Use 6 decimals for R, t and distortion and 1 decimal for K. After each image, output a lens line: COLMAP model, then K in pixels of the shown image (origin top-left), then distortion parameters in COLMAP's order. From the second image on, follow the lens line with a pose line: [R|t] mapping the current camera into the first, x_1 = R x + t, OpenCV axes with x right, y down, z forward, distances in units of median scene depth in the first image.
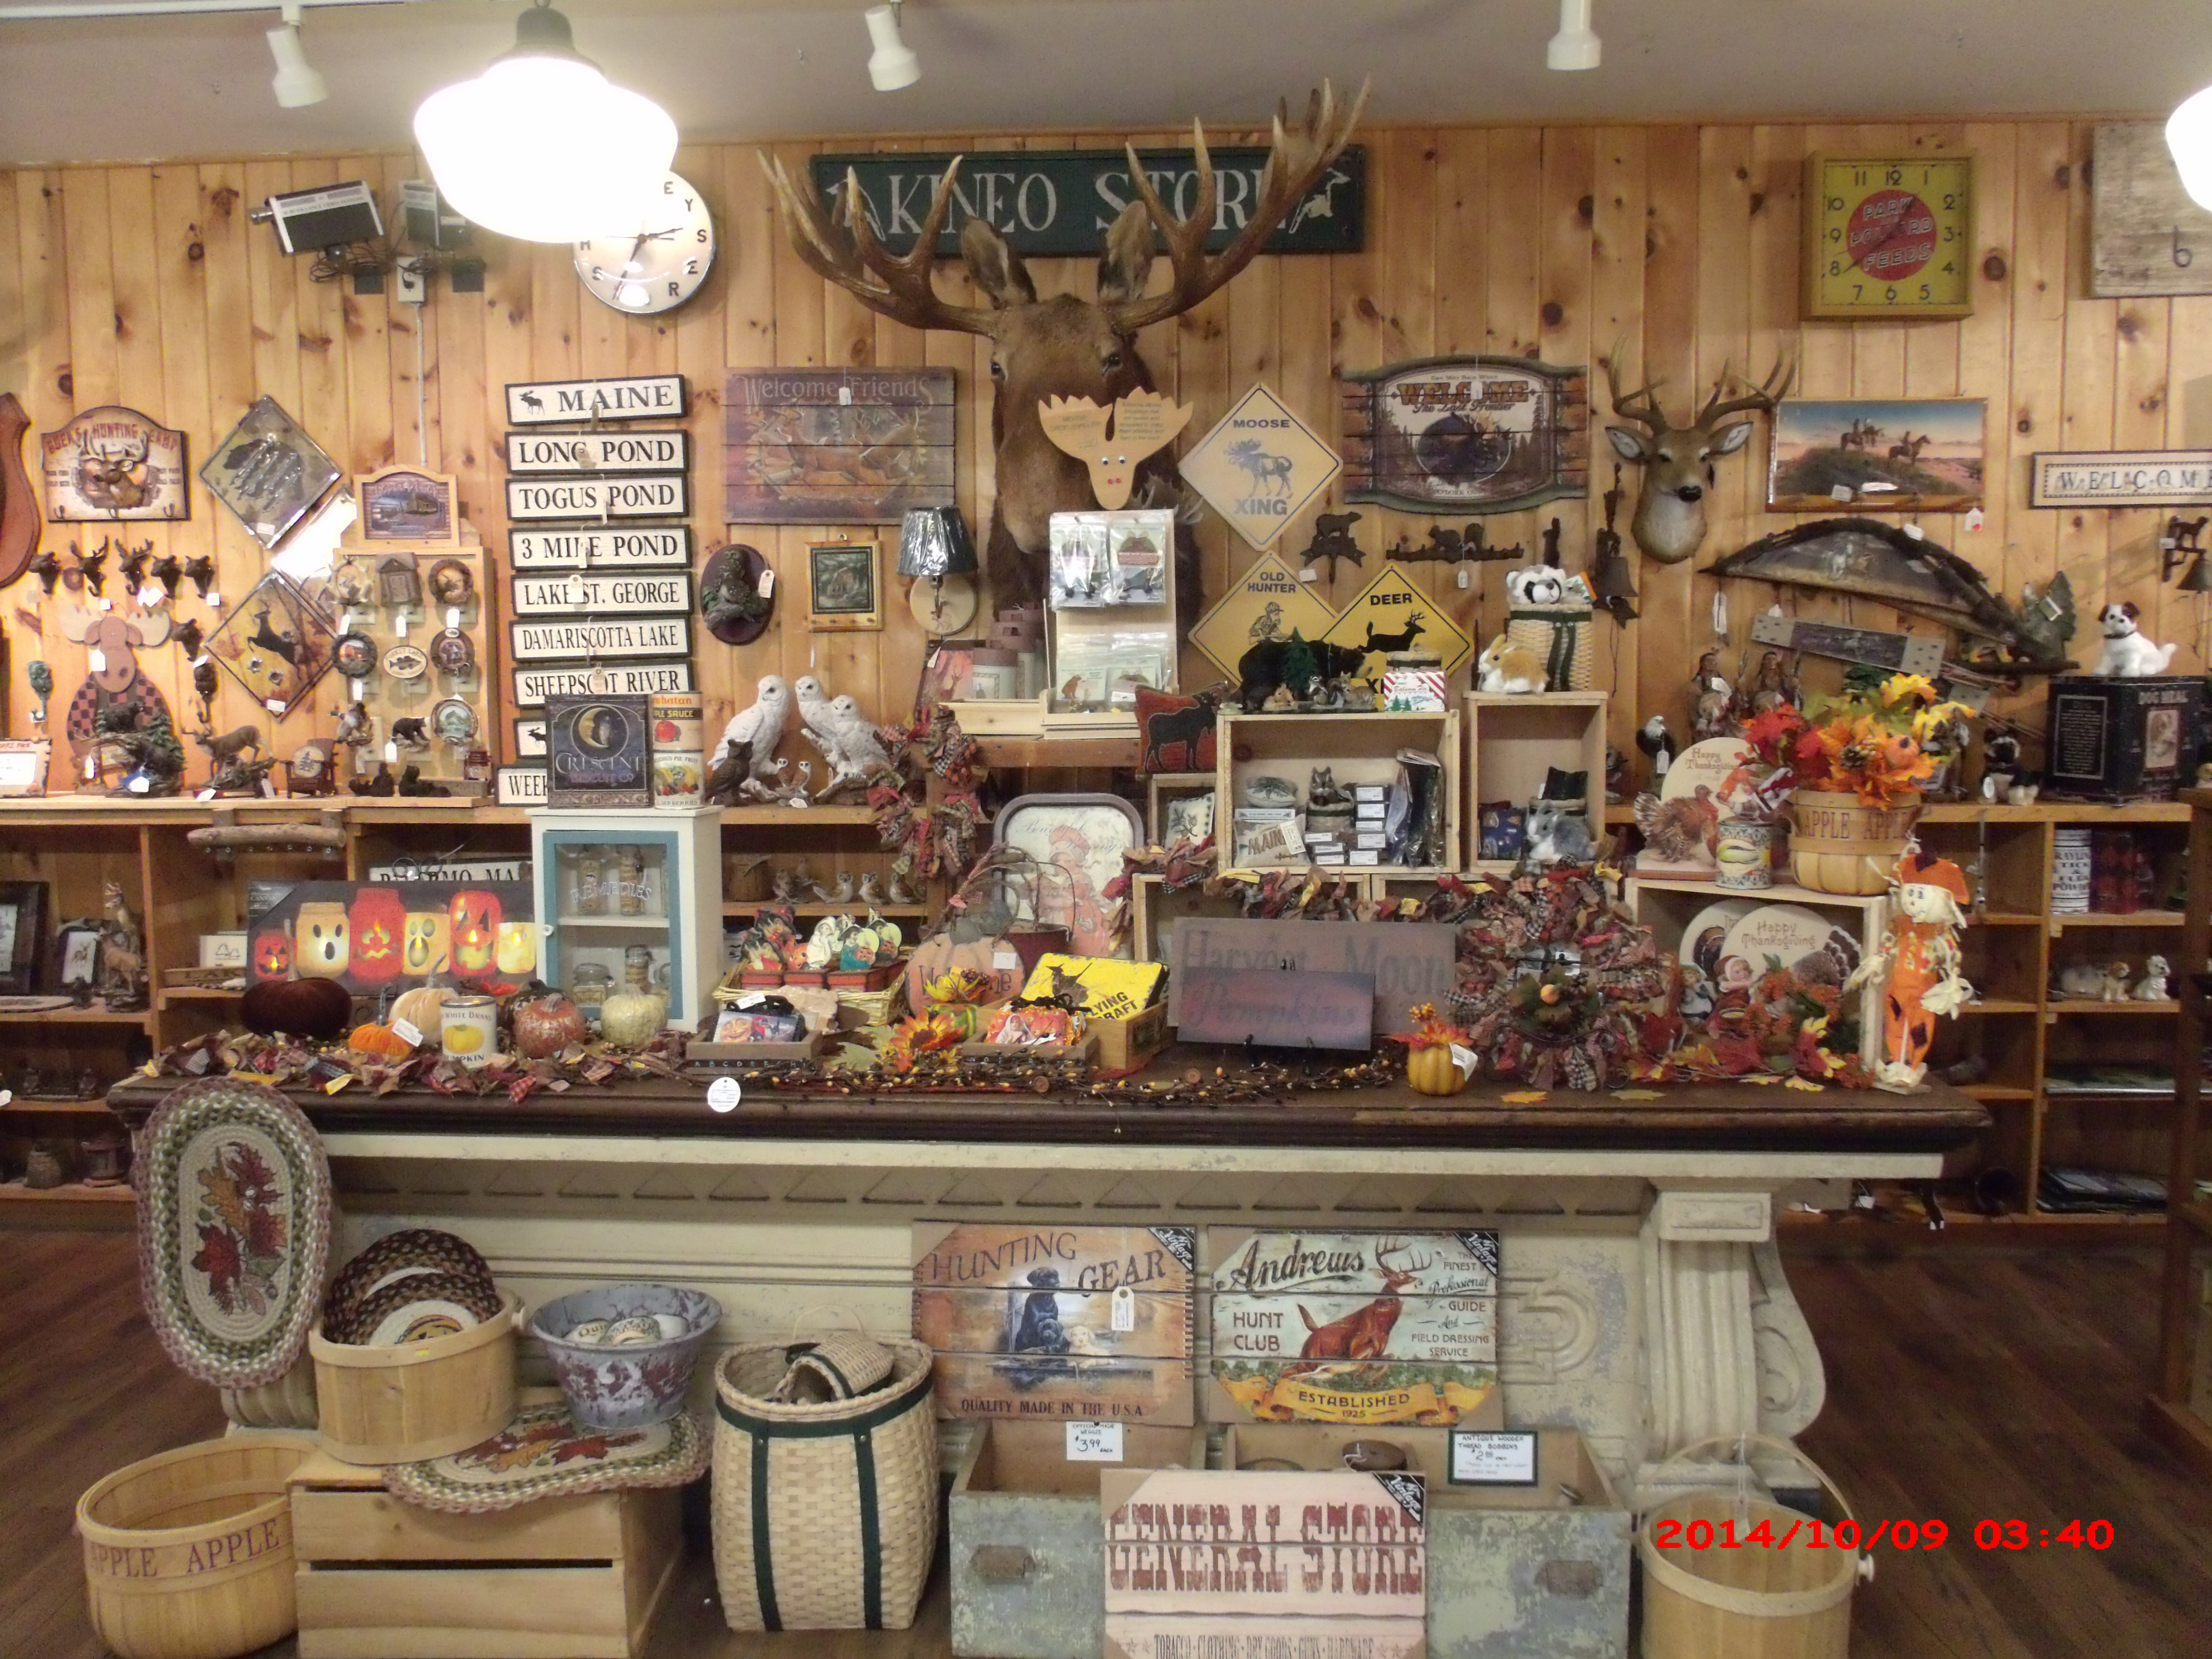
lens RADIAL K [[1760.4, 0, 1106.0], [0, 1760.4, 829.5], [0, 0, 1]] dist [-0.059106, 0.046412]
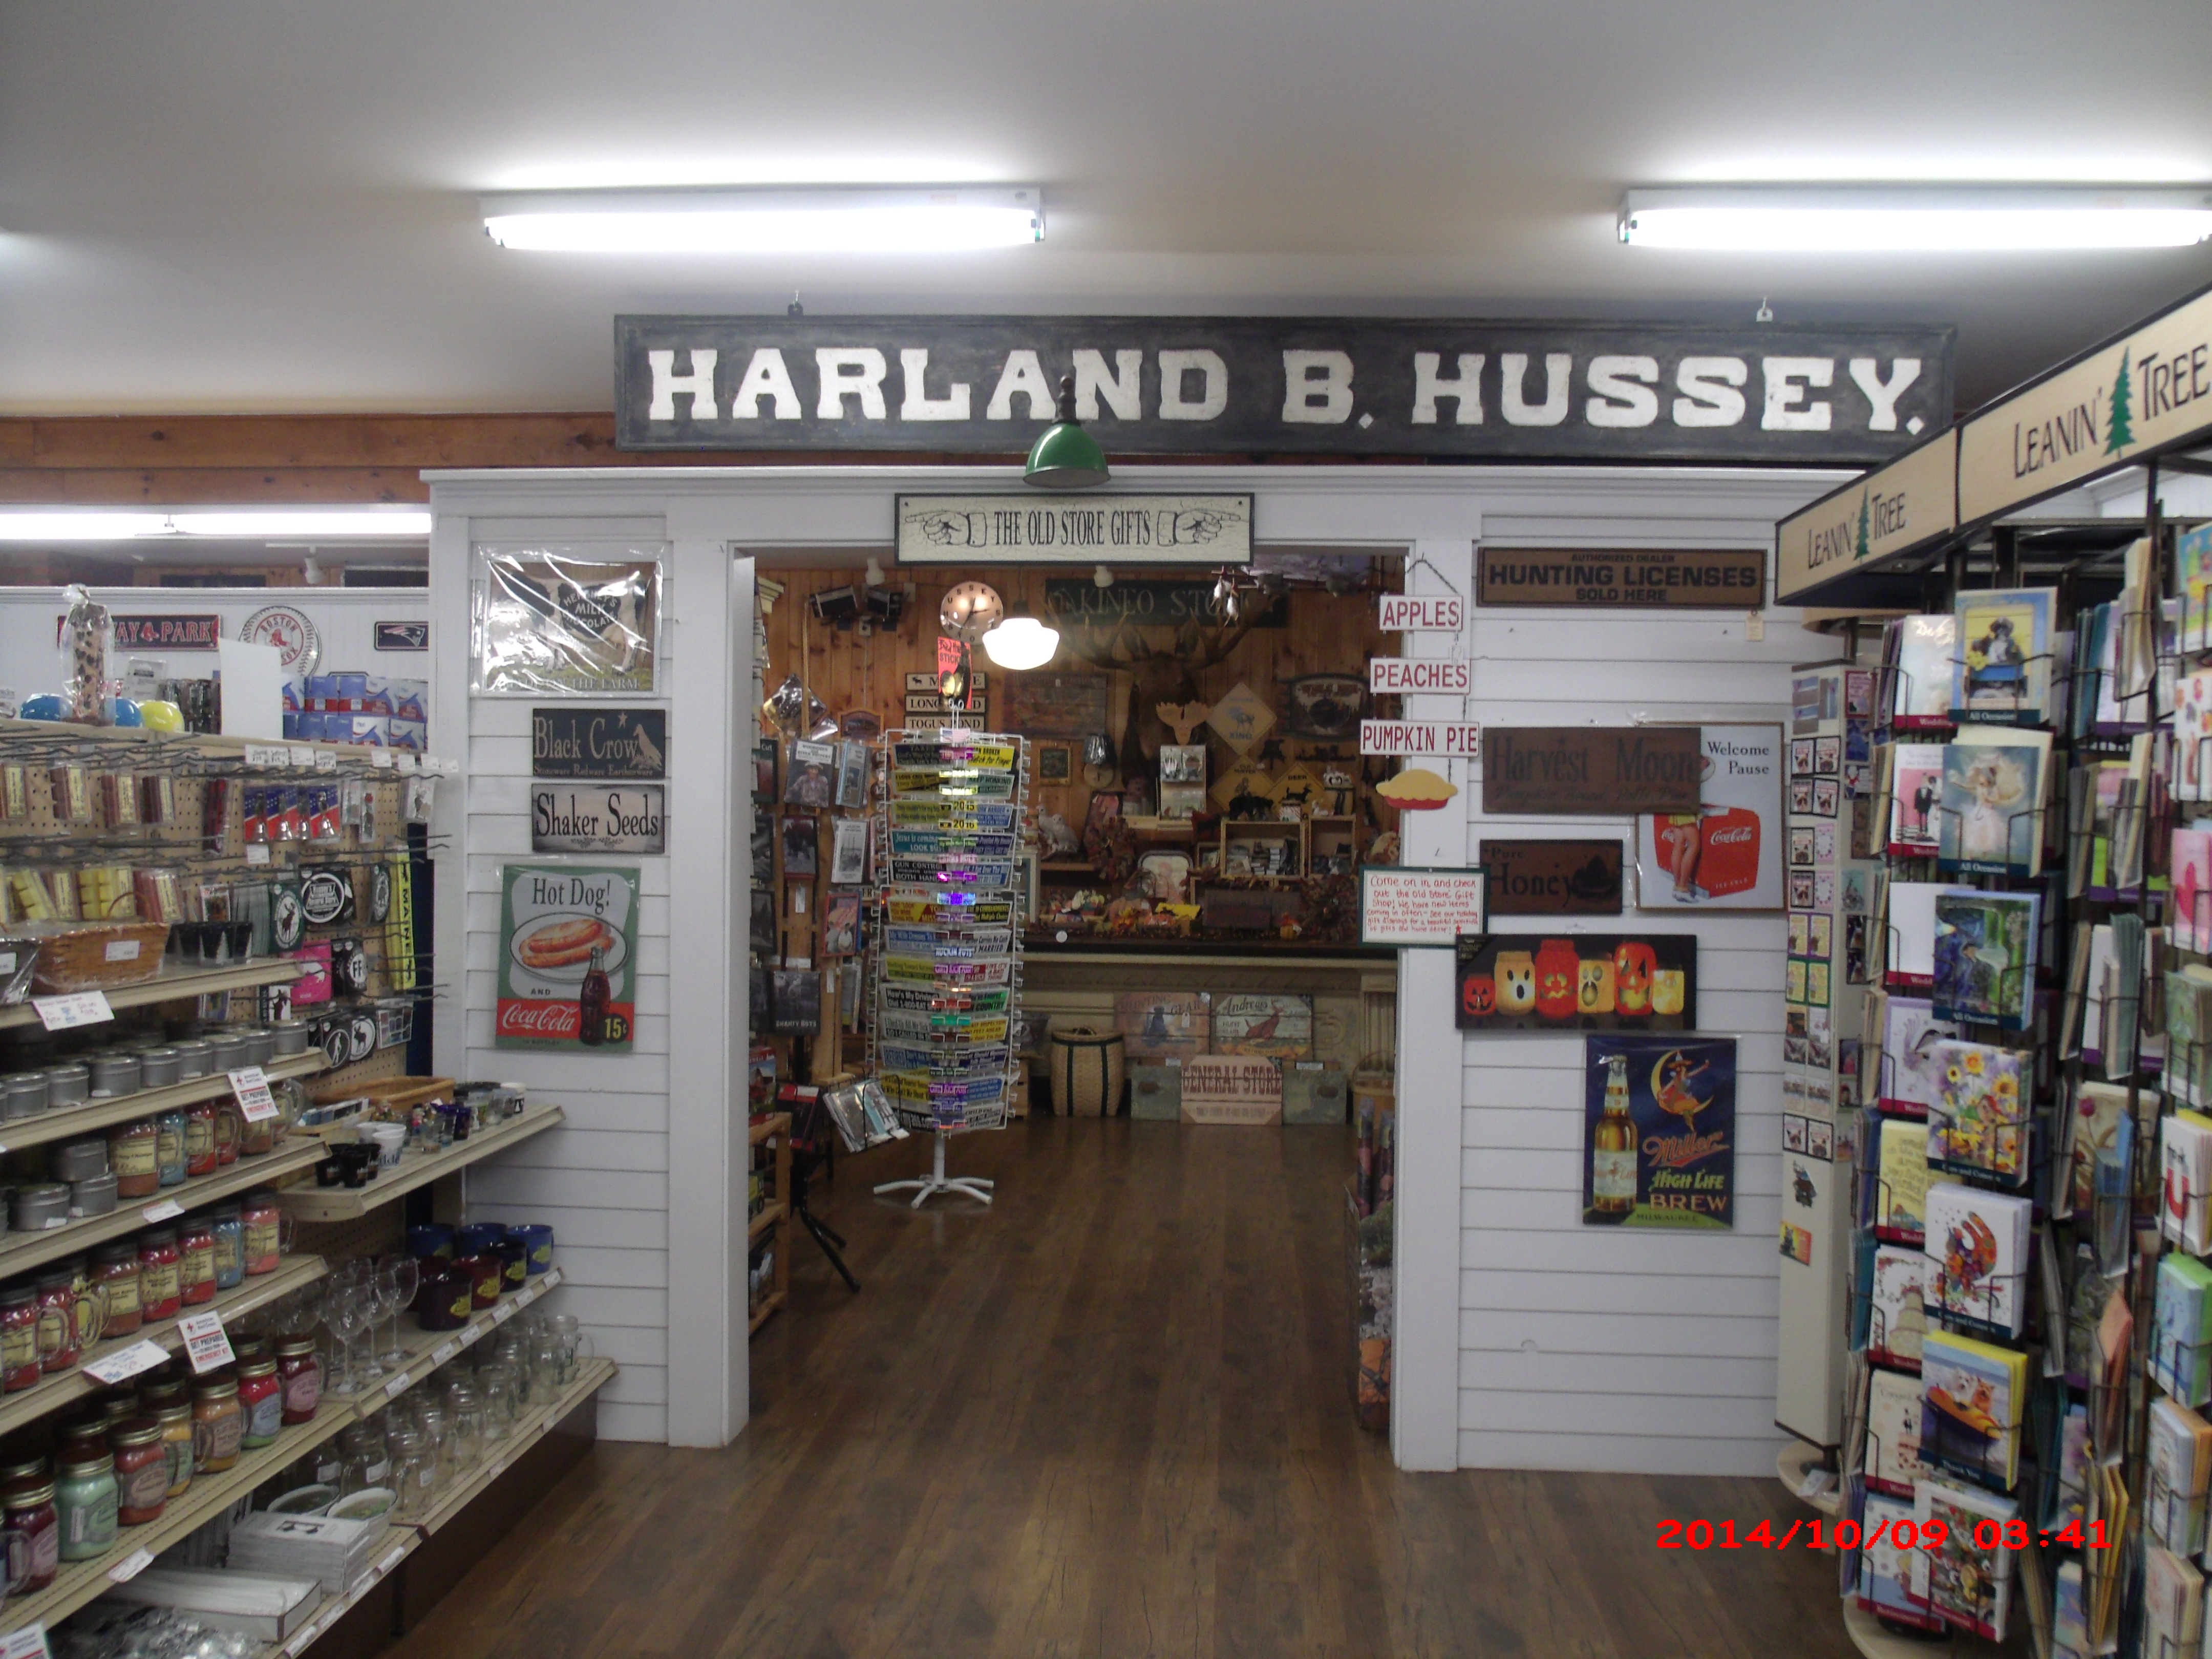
lens RADIAL K [[1748.4, 0, 1106.0], [0, 1748.4, 829.5], [0, 0, 1]] dist [-0.204450, 0.001276]
pose [[0.999753, 0.022191, 0.001243, -0.084891], [-0.022019, 0.996511, -0.080503, 0.121040], [-0.003025, 0.080456, 0.996754, -1.223599]]
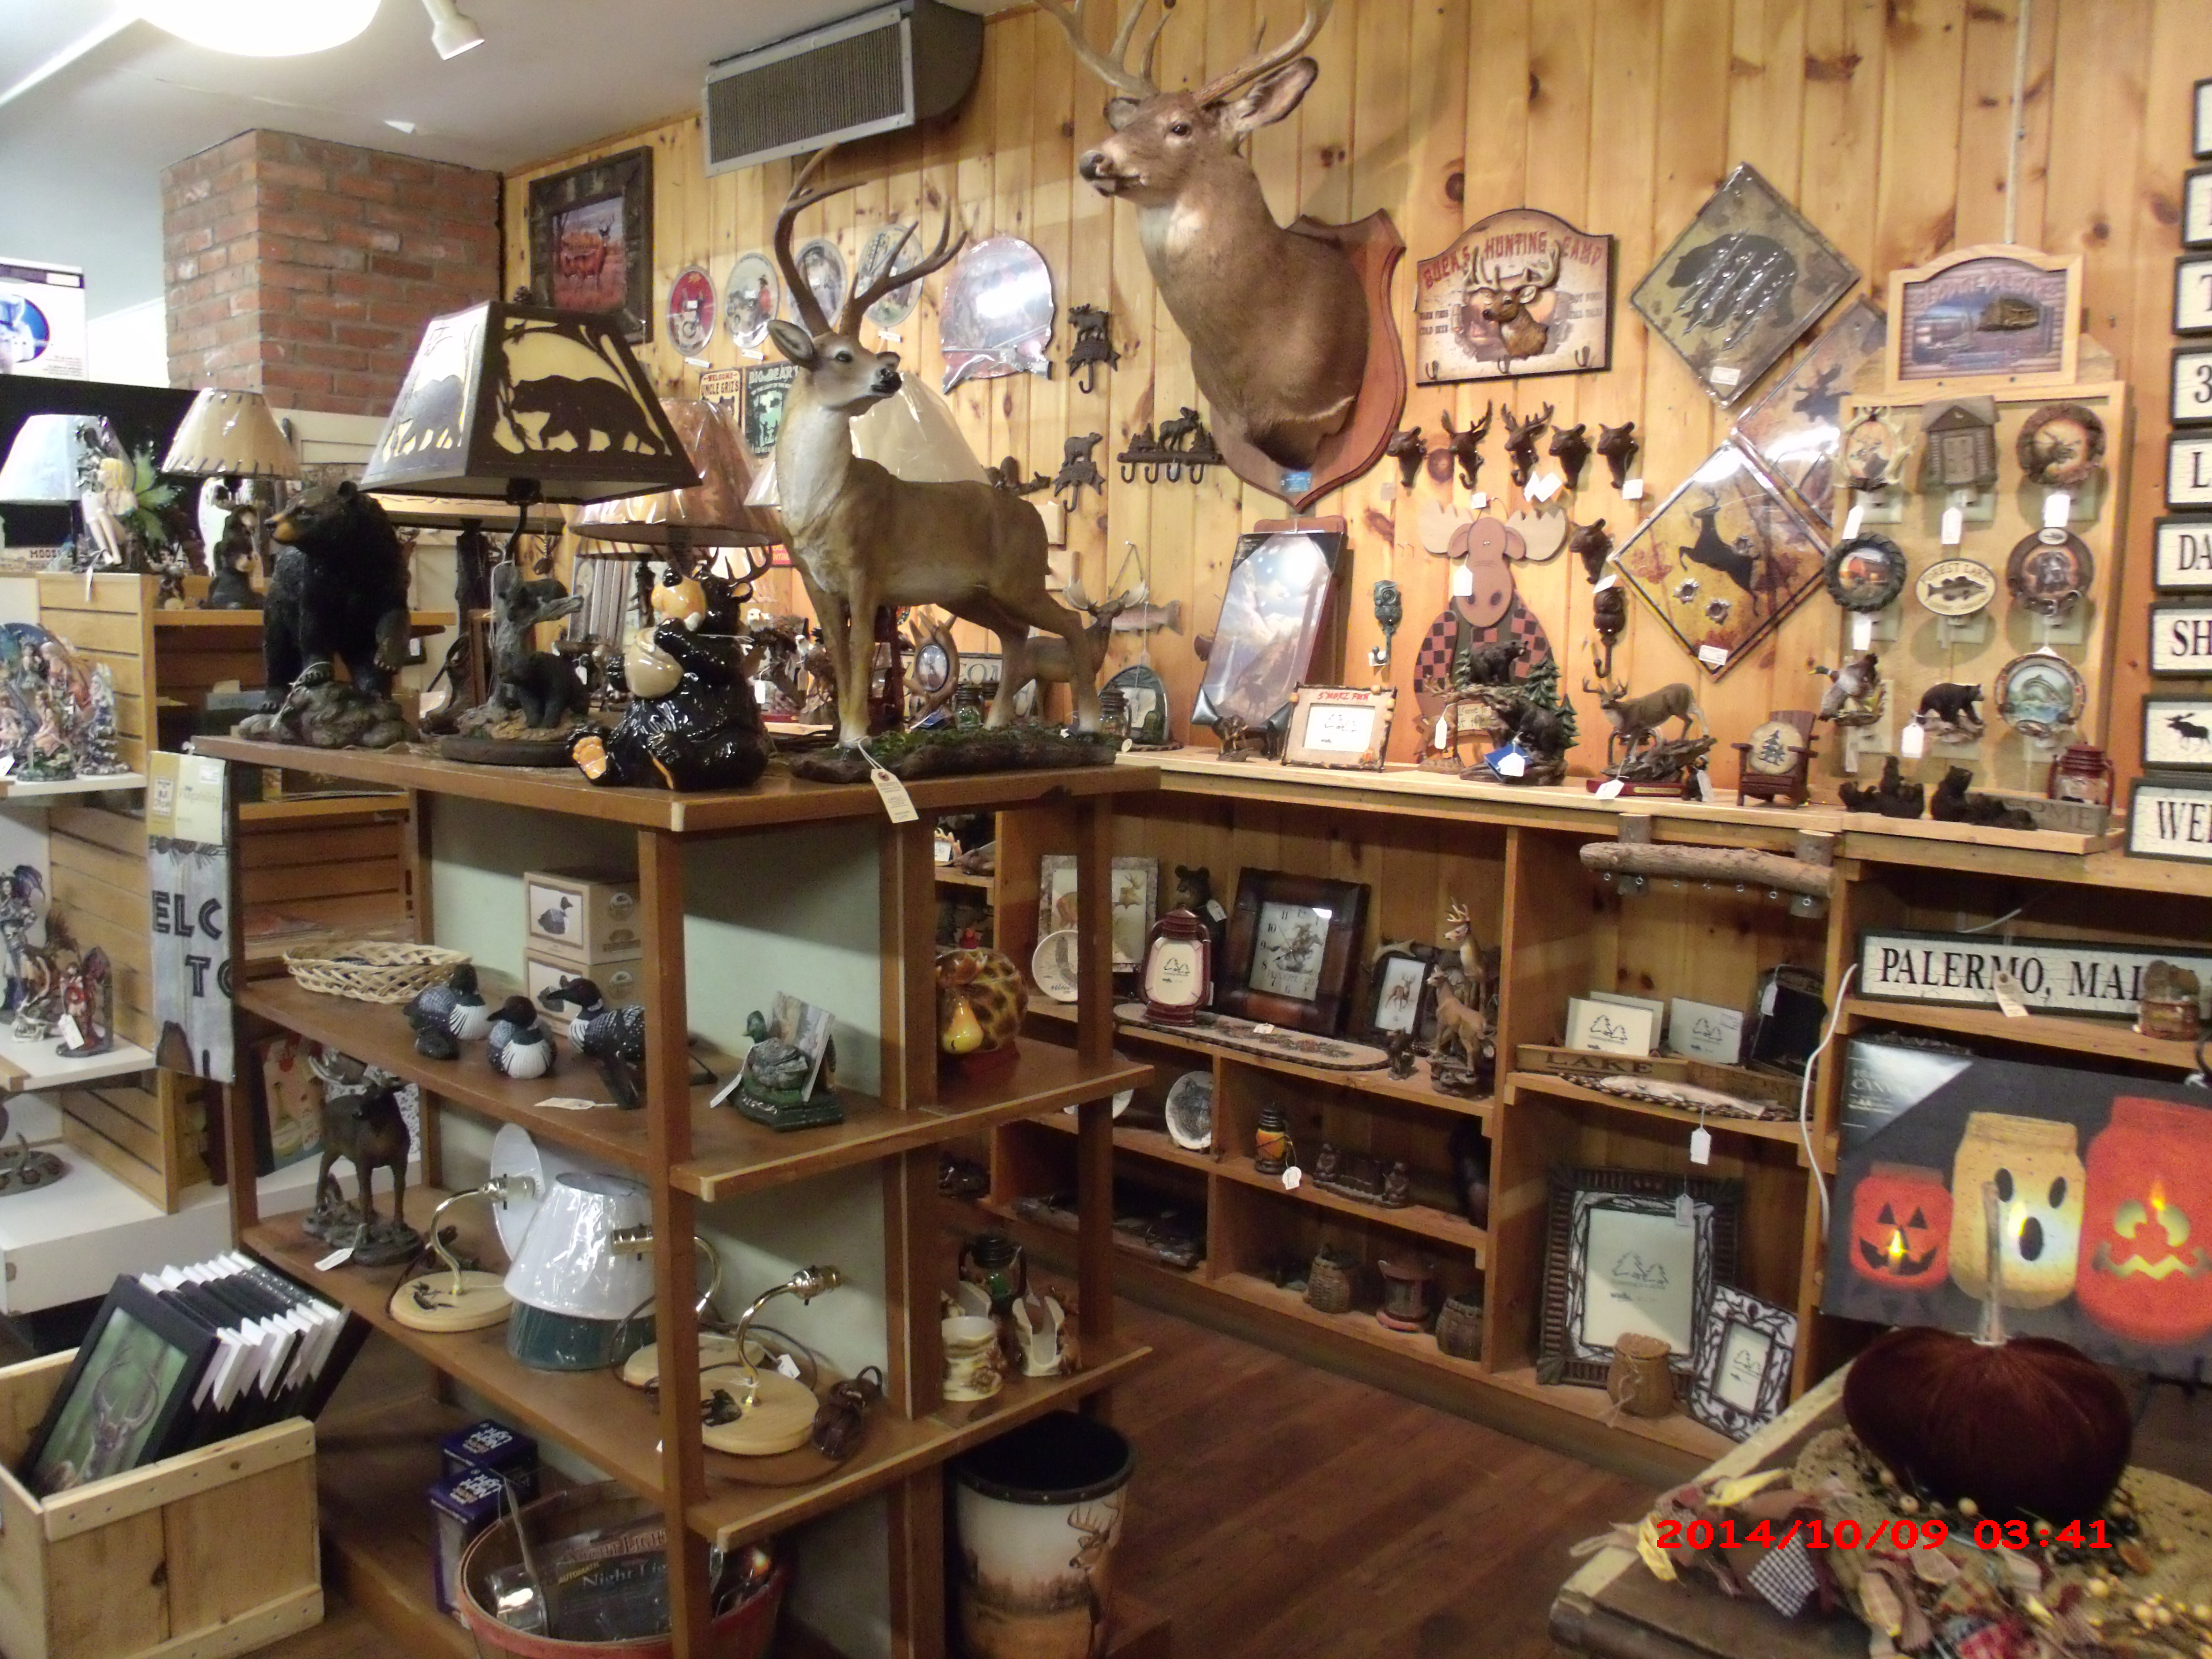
lens RADIAL K [[1760.4, 0, 1106.0], [0, 1760.4, 829.5], [0, 0, 1]] dist [-0.059106, 0.046412]
pose [[0.778514, 0.094150, -0.620525, -0.253567], [-0.083921, 0.995422, 0.045744, -0.018502], [0.621991, 0.016463, 0.782851, 0.370753]]
